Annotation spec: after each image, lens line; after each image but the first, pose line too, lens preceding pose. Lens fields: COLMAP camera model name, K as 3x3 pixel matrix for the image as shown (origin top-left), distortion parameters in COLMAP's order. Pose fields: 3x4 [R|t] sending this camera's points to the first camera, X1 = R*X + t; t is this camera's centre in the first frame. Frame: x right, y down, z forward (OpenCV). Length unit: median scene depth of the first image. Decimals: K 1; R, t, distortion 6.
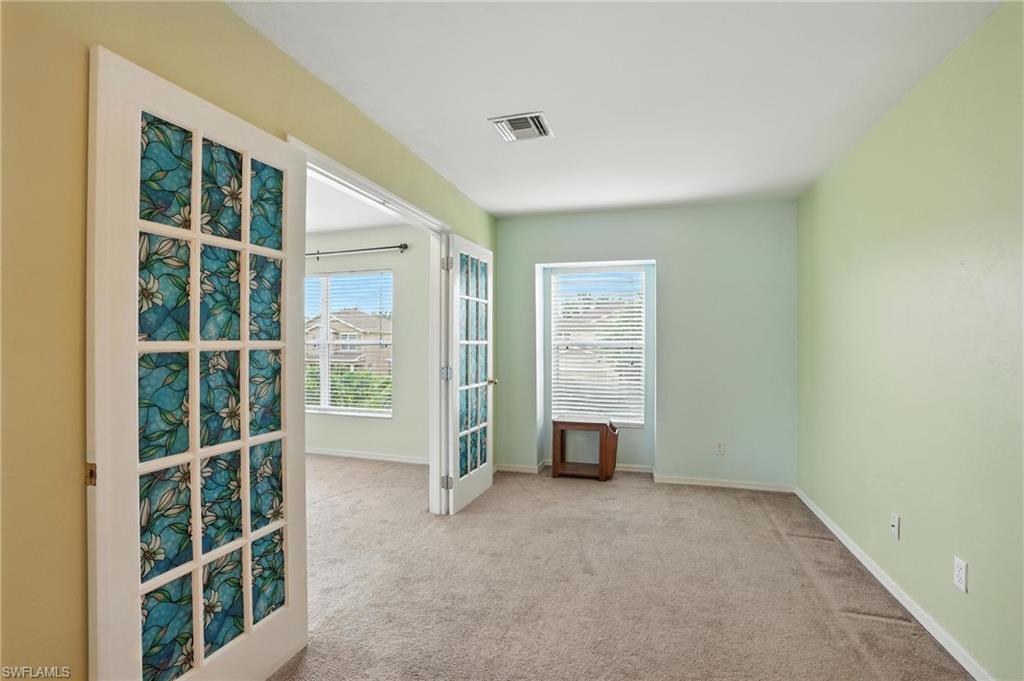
lens RADIAL K [[478.4, 0, 513.9], [0, 478.4, 337.6], [0, 0, 1]] dist [-0.069649, 0.023794]
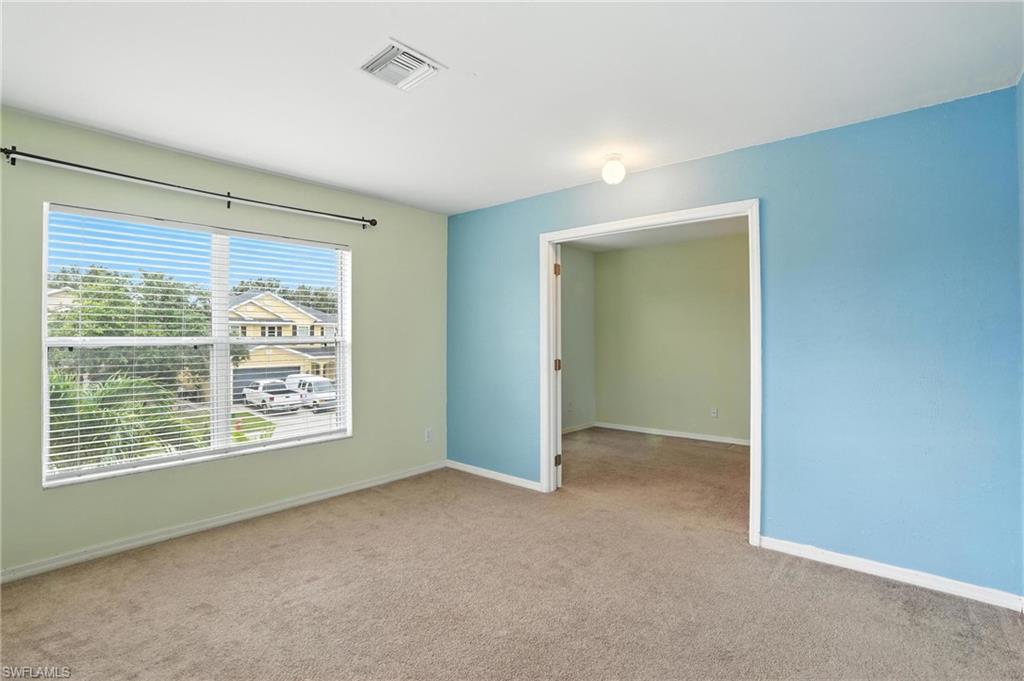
lens RADIAL K [[478.4, 0, 513.9], [0, 478.4, 337.6], [0, 0, 1]] dist [-0.069649, 0.023794]
pose [[0.403394, -0.002411, 0.915023, -0.877320], [-0.000587, 0.999996, 0.002893, 0.003661], [-0.915026, -0.001704, 0.403390, 0.448996]]
